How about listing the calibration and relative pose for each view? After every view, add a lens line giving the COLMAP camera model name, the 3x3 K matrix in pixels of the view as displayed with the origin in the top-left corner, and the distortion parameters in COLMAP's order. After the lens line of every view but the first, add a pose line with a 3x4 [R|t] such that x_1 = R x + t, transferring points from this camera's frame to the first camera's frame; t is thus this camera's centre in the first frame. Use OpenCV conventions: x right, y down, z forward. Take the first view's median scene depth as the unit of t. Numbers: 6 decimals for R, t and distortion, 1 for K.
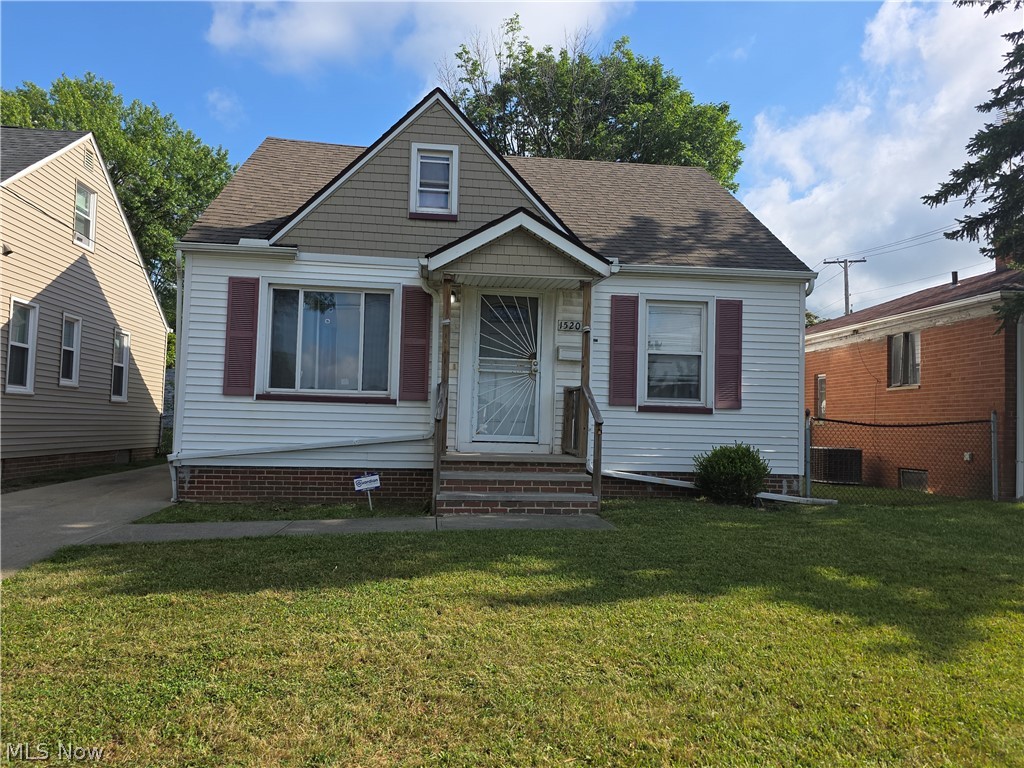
lens RADIAL K [[762.0, 0, 511.4], [0, 762.0, 387.3], [0, 0, 1]] dist [0.058913, -0.003034]
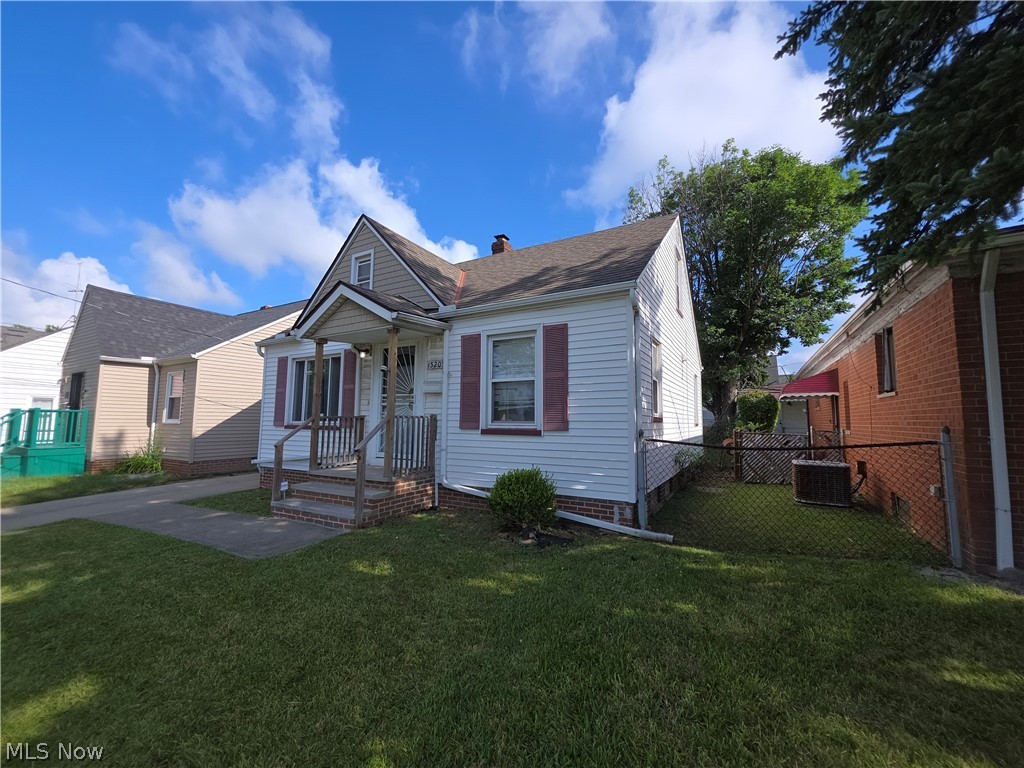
lens RADIAL K [[407.6, 0, 514.0], [0, 407.6, 383.0], [0, 0, 1]] dist [0.002139, 0.000031]
pose [[0.812805, -0.074214, -0.577789, 0.560066], [0.046562, 0.996955, -0.062552, -0.003650], [0.580671, 0.023939, 0.813786, 0.529780]]
